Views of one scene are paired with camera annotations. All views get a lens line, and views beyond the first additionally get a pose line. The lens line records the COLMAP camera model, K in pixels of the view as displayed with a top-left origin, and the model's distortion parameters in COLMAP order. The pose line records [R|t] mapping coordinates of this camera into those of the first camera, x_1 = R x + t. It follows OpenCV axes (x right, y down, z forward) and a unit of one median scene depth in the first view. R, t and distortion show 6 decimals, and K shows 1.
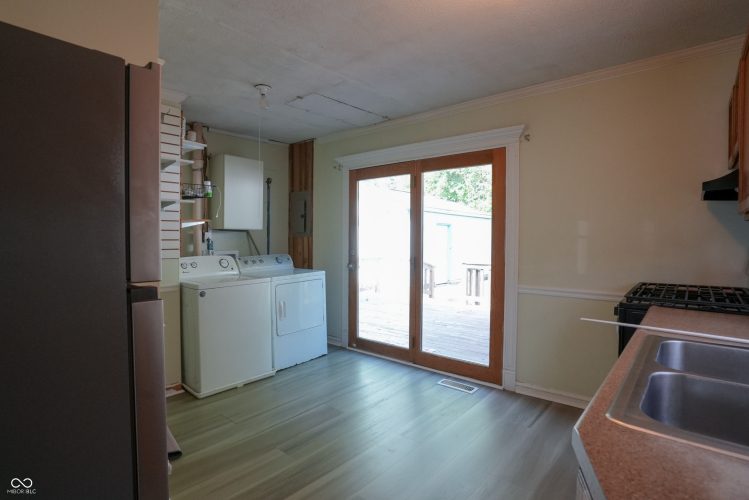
lens RADIAL K [[380.2, 0, 374.5], [0, 380.2, 250.0], [0, 0, 1]] dist [-0.080173, 0.038420]
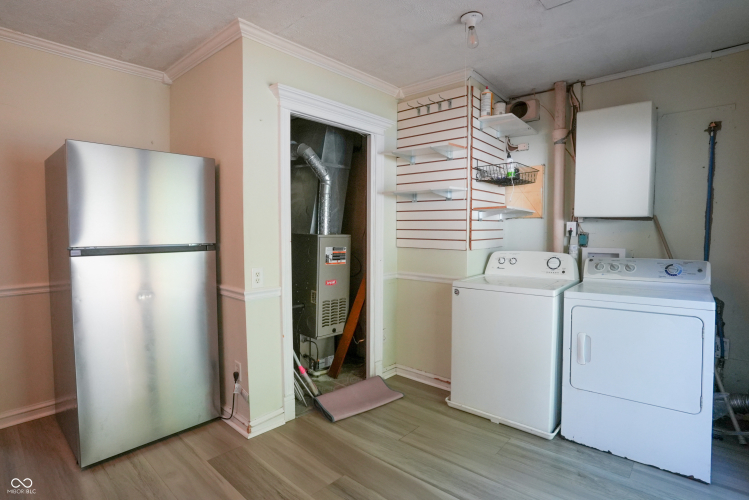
lens RADIAL K [[380.2, 0, 374.5], [0, 380.2, 250.0], [0, 0, 1]] dist [-0.080173, 0.038420]
pose [[-0.011774, 0.057192, -0.998294, 0.345280], [-0.038282, 0.997605, 0.057604, -0.020184], [0.999198, 0.038895, -0.009556, 0.667096]]
